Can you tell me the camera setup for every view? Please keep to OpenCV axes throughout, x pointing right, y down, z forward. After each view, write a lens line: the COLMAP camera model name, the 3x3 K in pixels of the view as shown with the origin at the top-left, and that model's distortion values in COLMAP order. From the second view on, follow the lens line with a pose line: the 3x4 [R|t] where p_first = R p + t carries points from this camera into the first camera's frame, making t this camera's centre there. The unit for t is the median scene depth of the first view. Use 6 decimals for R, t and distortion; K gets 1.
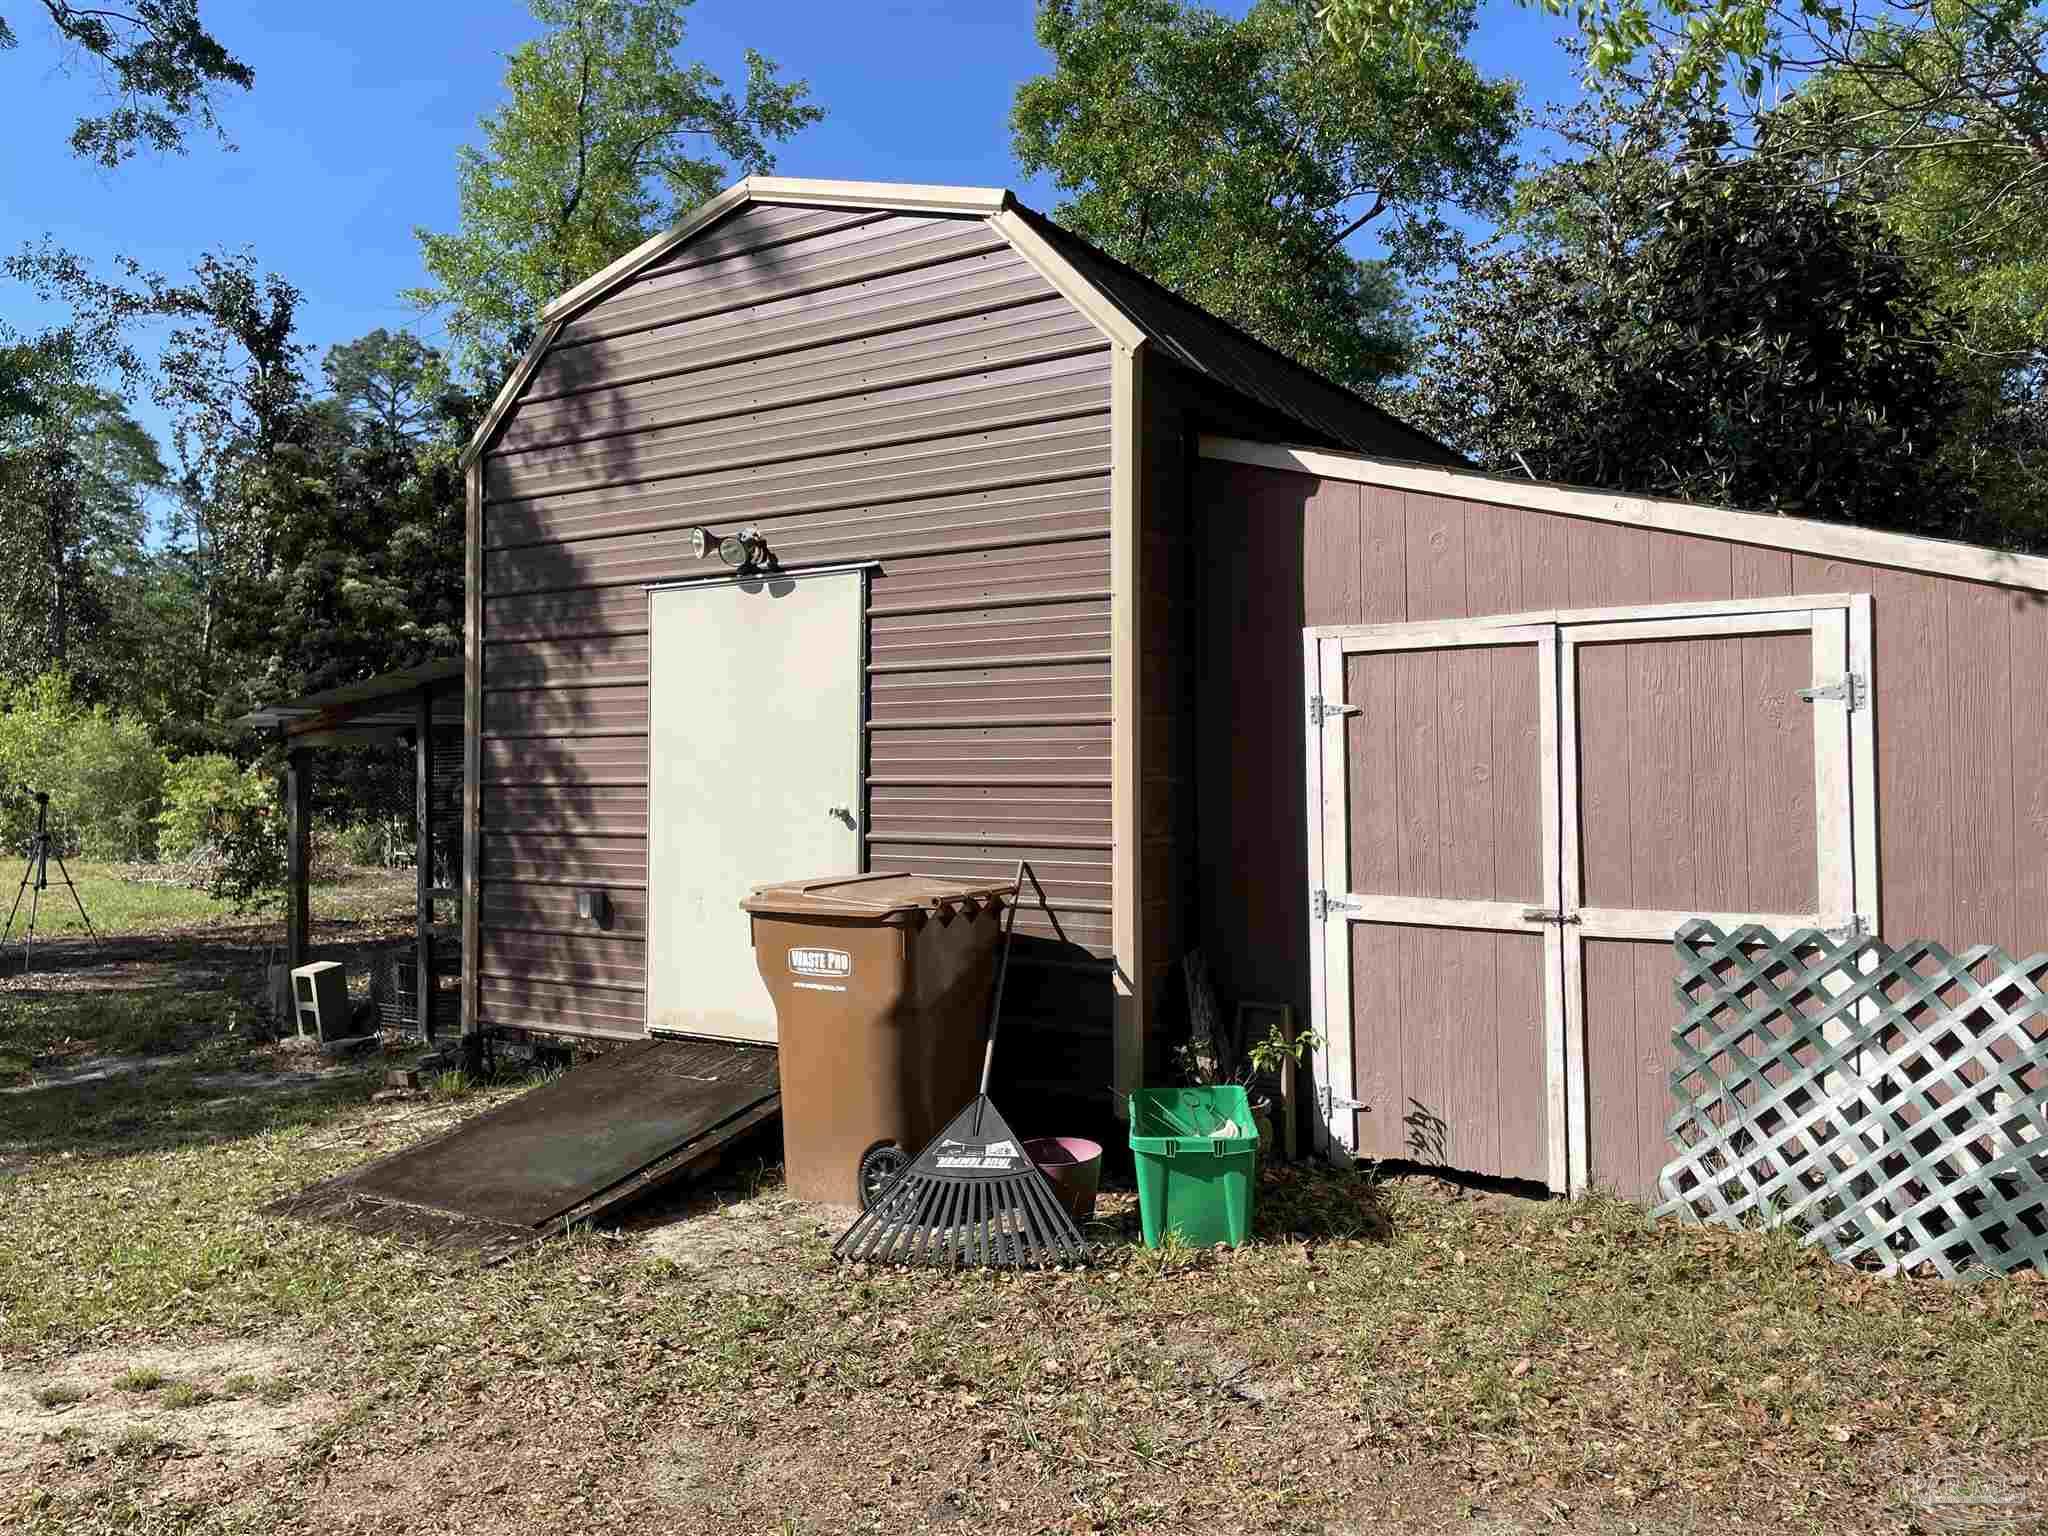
lens RADIAL K [[1540.8, 0, 1031.5], [0, 1540.8, 759.8], [0, 0, 1]] dist [0.087994, -0.120221]
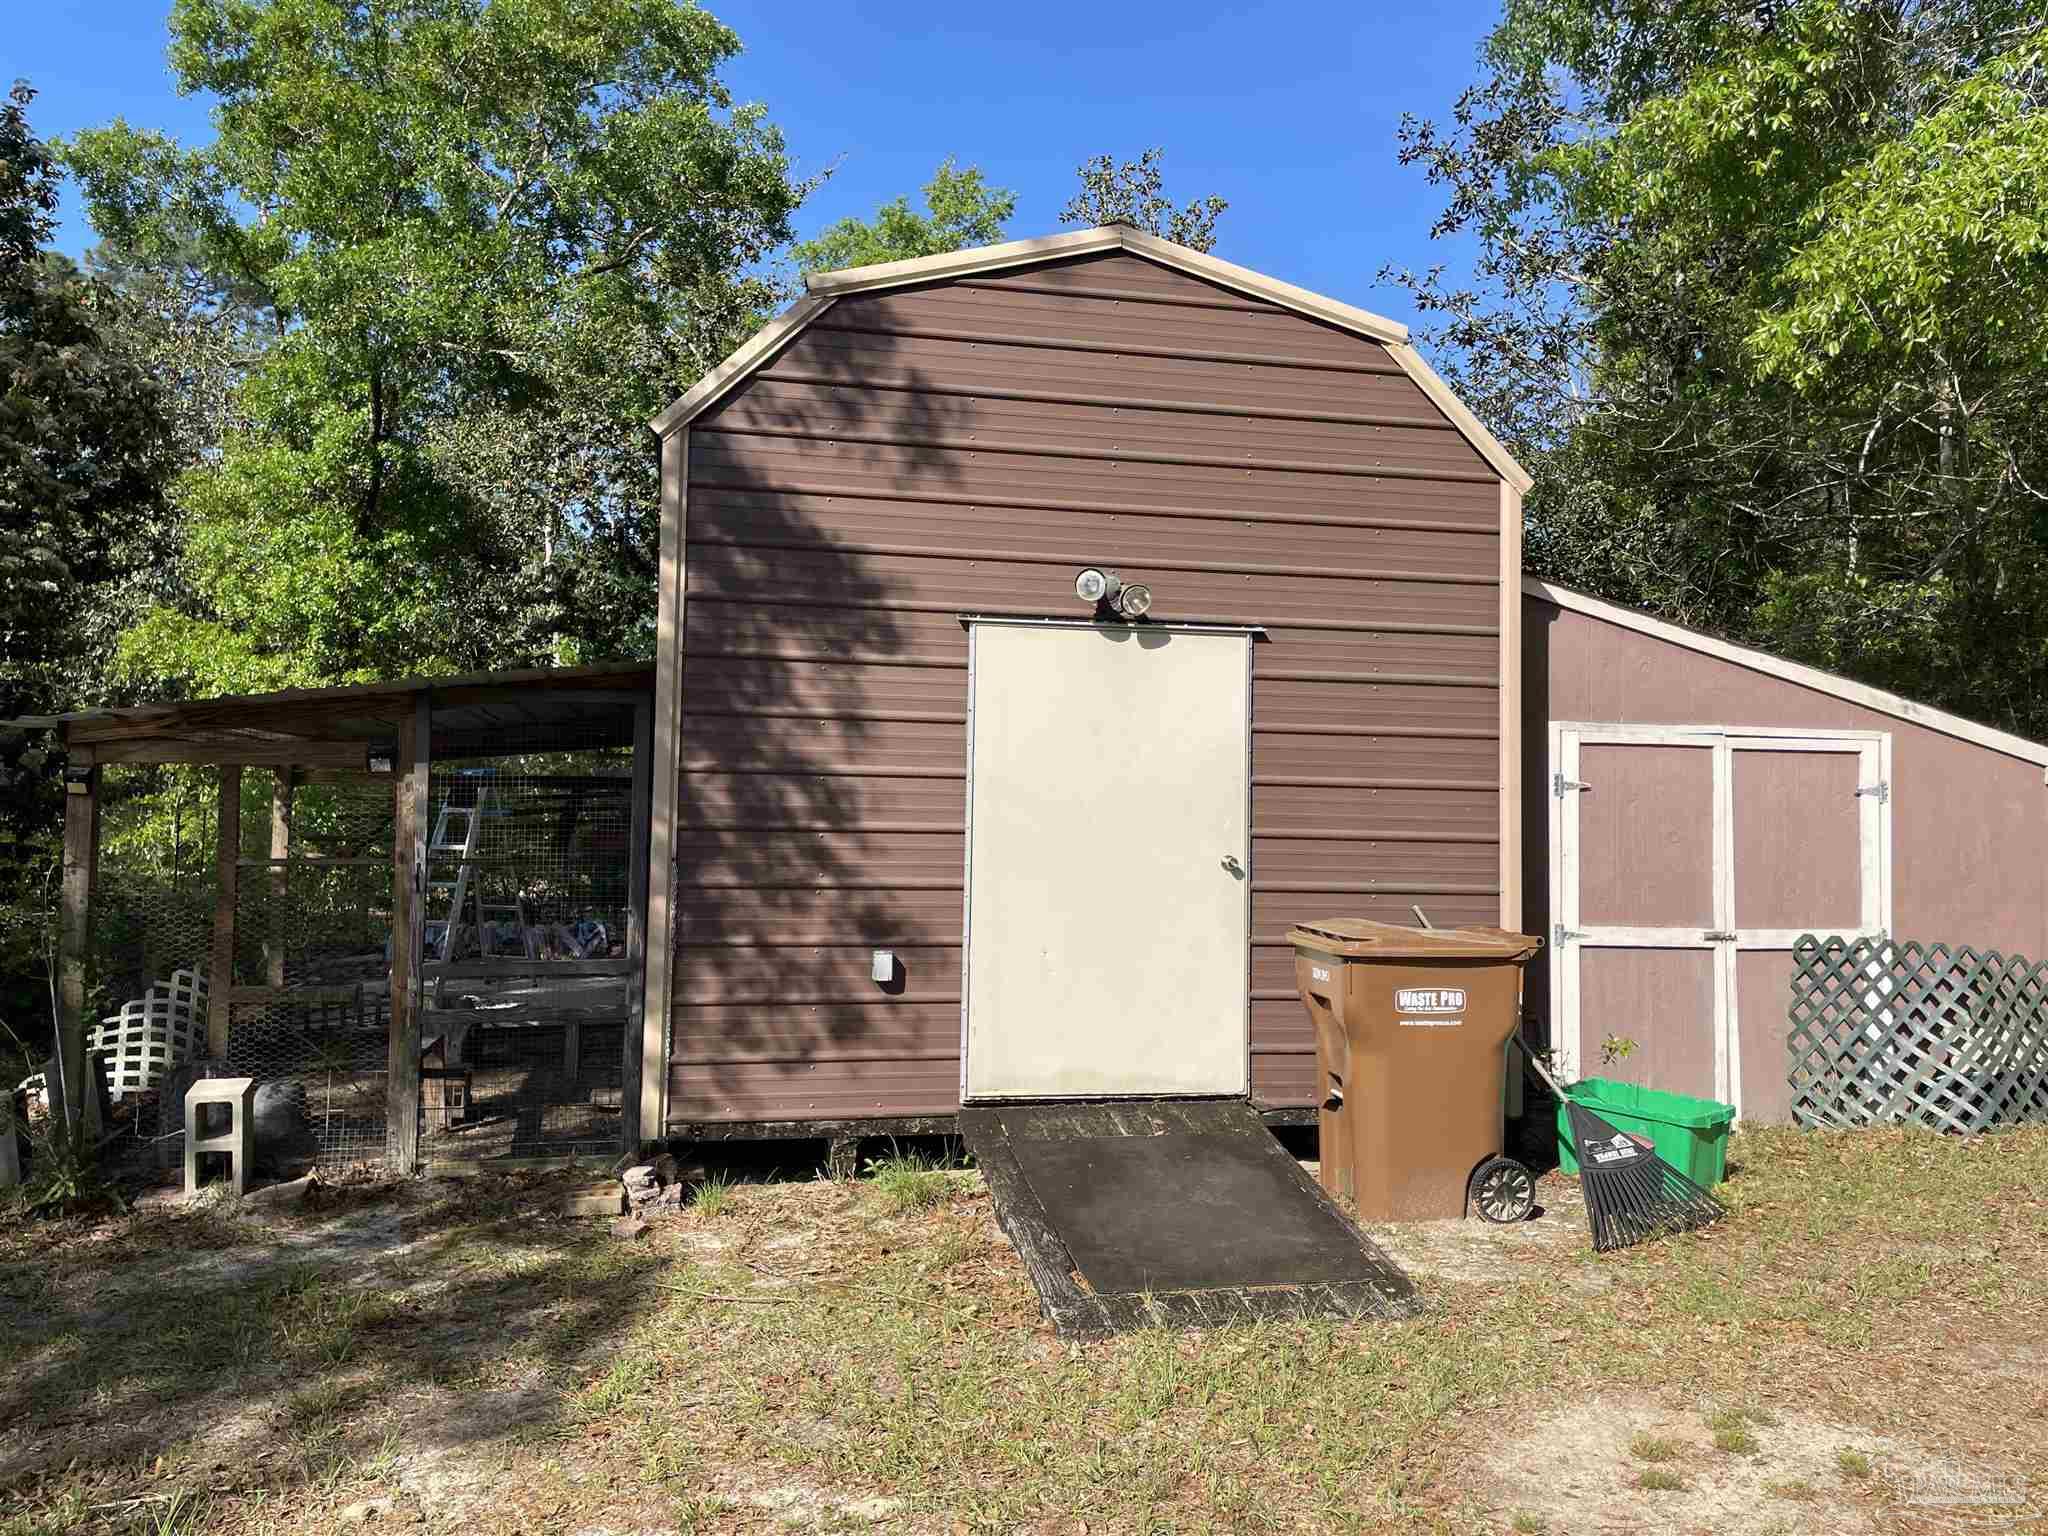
lens RADIAL K [[1540.8, 0, 1031.5], [0, 1540.8, 759.8], [0, 0, 1]] dist [0.087994, -0.120221]
pose [[0.704104, 0.046125, 0.708597, -1.069770], [-0.027779, 0.998913, -0.037420, 0.008200], [-0.709553, 0.006664, 0.704620, 0.398554]]
